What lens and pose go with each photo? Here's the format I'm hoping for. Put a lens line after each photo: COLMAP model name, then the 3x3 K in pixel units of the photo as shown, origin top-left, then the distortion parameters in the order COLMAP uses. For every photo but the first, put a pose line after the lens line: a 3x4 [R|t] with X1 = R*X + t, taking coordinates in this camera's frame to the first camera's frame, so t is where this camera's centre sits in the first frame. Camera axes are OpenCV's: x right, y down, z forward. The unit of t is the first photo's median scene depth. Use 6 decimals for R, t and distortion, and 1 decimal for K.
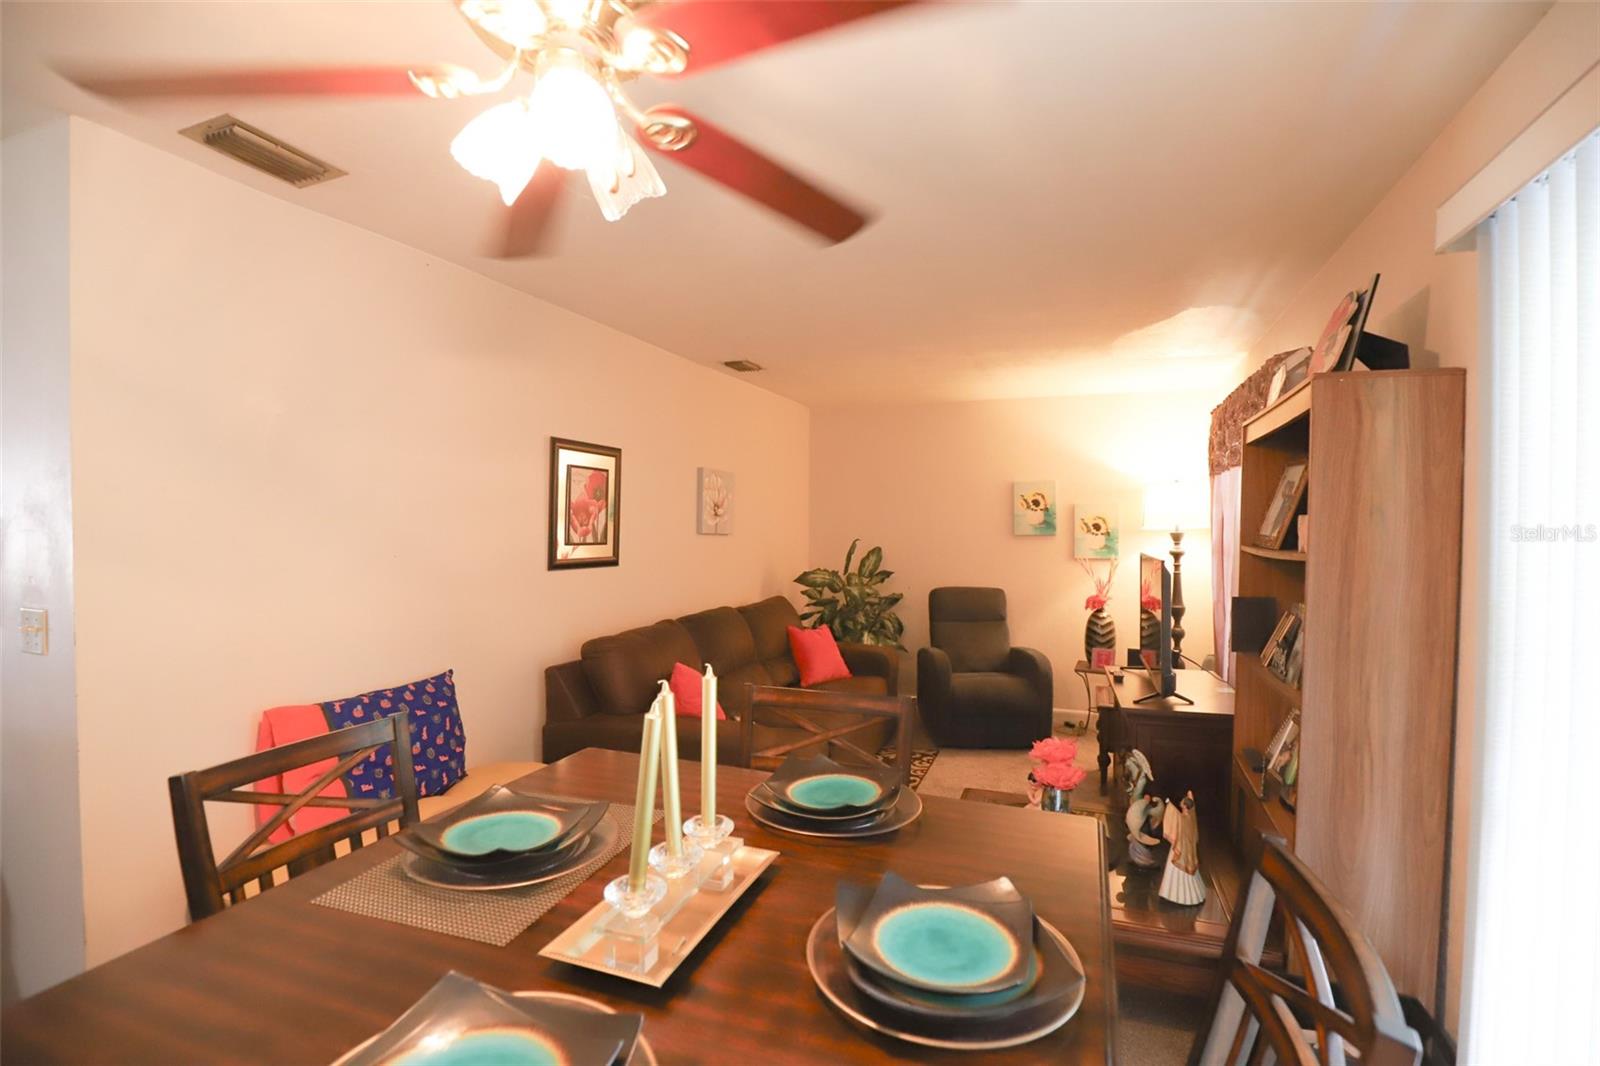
lens RADIAL K [[755.5, 0, 820.5], [0, 755.5, 542.4], [0, 0, 1]] dist [-0.002581, -0.000628]
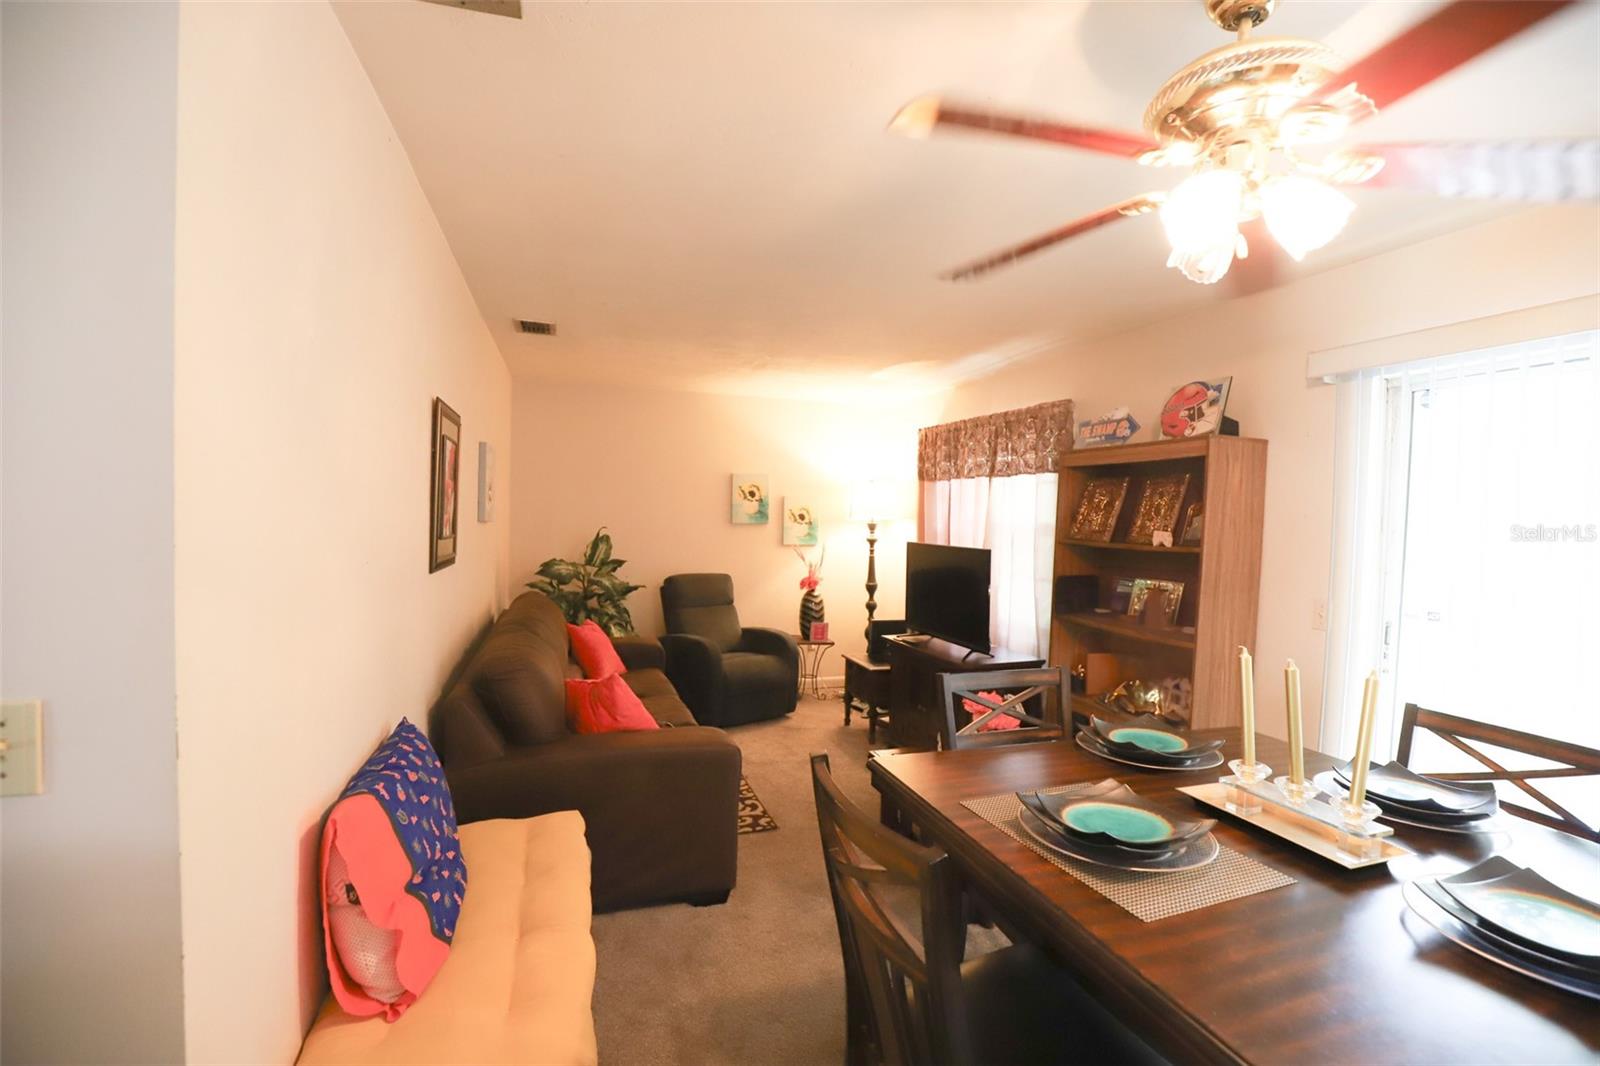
lens RADIAL K [[755.5, 0, 820.5], [0, 755.5, 542.4], [0, 0, 1]] dist [-0.002581, -0.000628]
pose [[0.775377, -0.009396, 0.631429, -0.335522], [-0.007713, 0.999674, 0.024347, -0.010085], [-0.631452, -0.023748, 0.775051, 0.095578]]
